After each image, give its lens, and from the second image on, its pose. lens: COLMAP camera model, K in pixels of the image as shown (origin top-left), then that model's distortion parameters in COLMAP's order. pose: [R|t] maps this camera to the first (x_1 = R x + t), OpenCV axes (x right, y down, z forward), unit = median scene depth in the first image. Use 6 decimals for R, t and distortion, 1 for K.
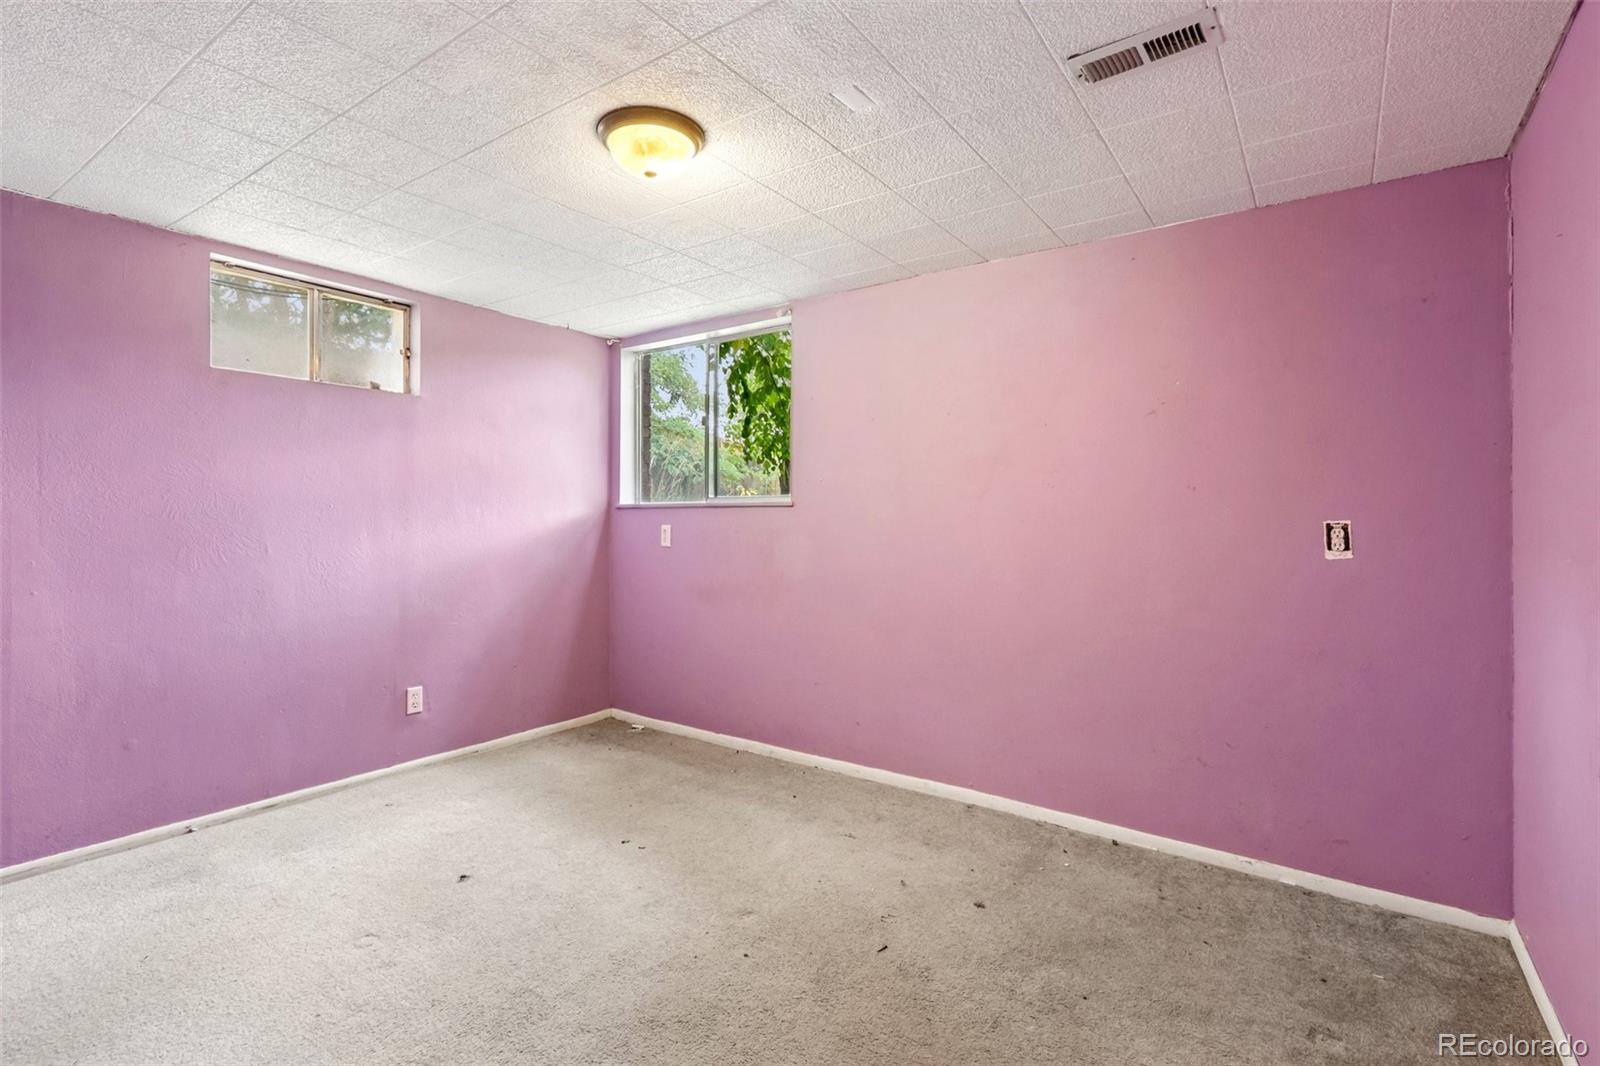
lens RADIAL K [[774.3, 0, 797.4], [0, 774.3, 526.4], [0, 0, 1]] dist [-0.006118, -0.000522]
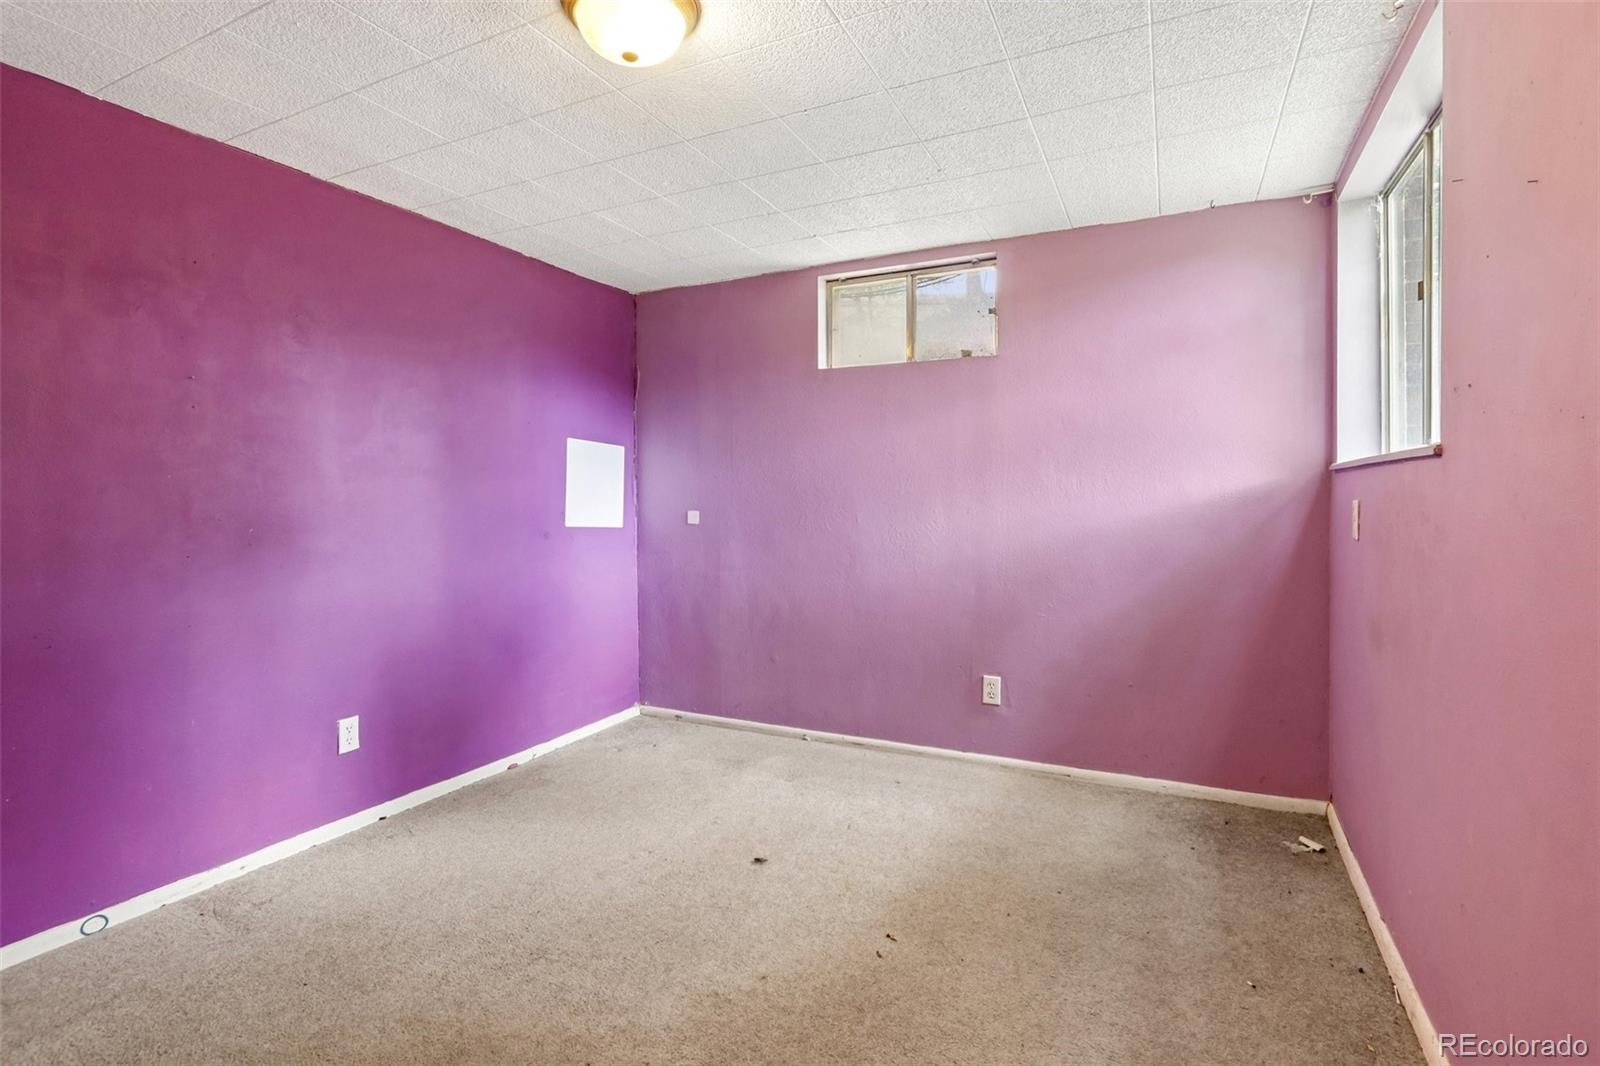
lens RADIAL K [[774.3, 0, 783.7], [0, 774.3, 505.1], [0, 0, 1]] dist [-0.006118, -0.000522]
pose [[0.140218, 0.011782, -0.990051, 0.385434], [-0.002490, 0.999930, 0.011547, -0.003561], [0.990117, 0.000846, 0.140238, 0.648624]]
